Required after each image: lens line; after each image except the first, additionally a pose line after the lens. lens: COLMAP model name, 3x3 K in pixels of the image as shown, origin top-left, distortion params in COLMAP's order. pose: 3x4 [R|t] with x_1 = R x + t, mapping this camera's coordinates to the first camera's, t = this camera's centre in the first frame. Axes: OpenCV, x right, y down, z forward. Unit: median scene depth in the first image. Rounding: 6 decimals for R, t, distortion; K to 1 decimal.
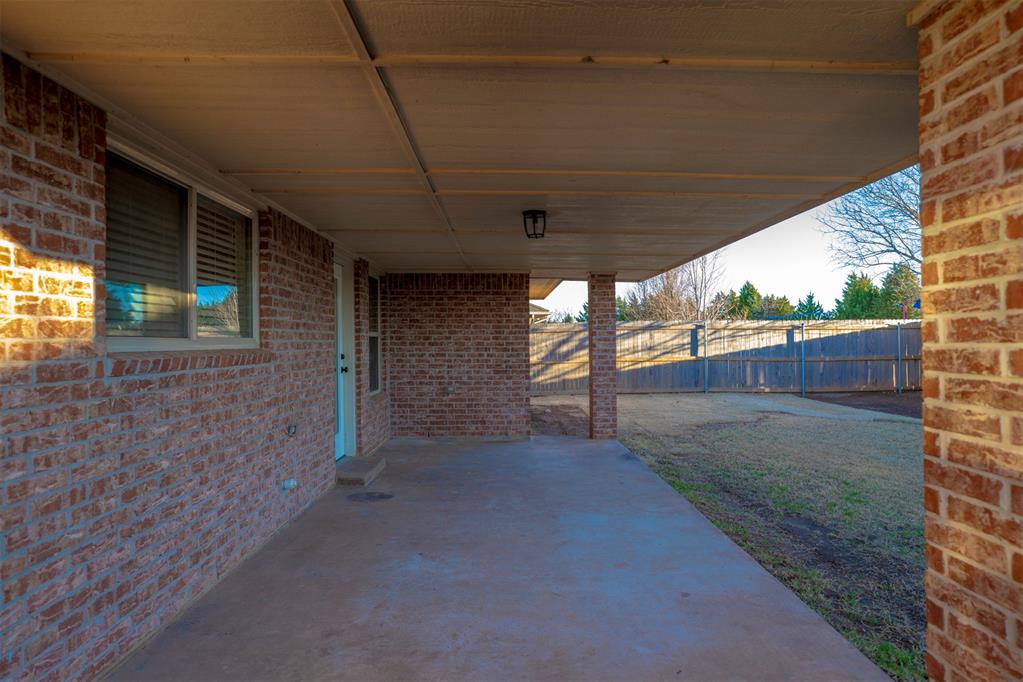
lens RADIAL K [[563.5, 0, 515.1], [0, 563.5, 339.8], [0, 0, 1]] dist [-0.037763, 0.033919]
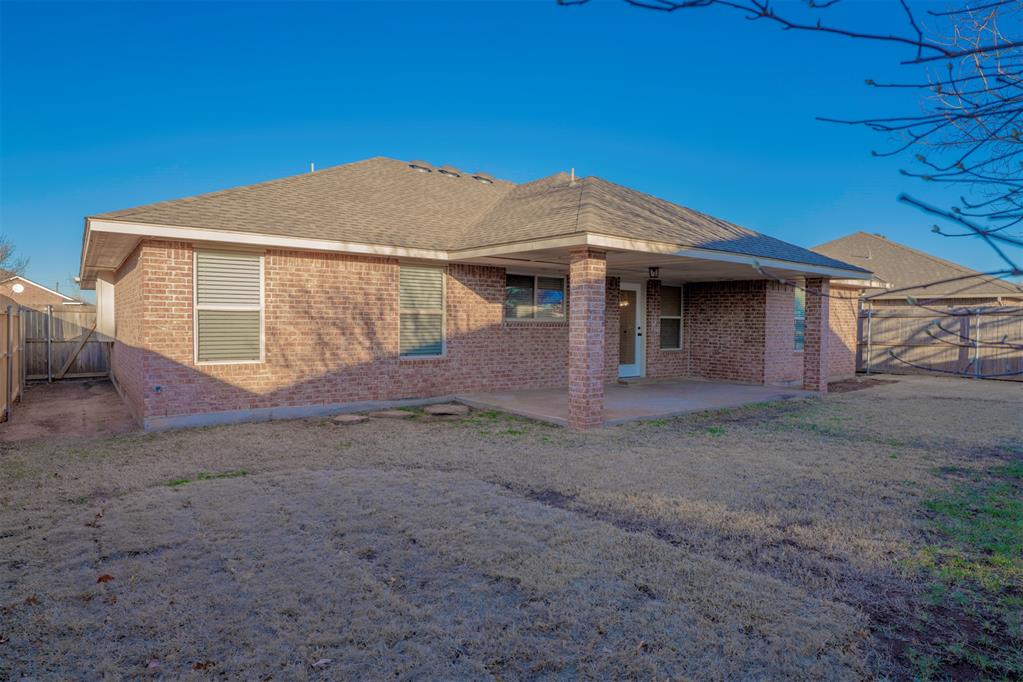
lens RADIAL K [[563.5, 0, 515.1], [0, 563.5, 339.8], [0, 0, 1]] dist [-0.037763, 0.033919]
pose [[0.598420, 0.041408, -0.800112, 1.057060], [-0.014417, 0.999058, 0.040921, -0.004988], [0.801053, -0.012953, 0.598454, -0.593697]]
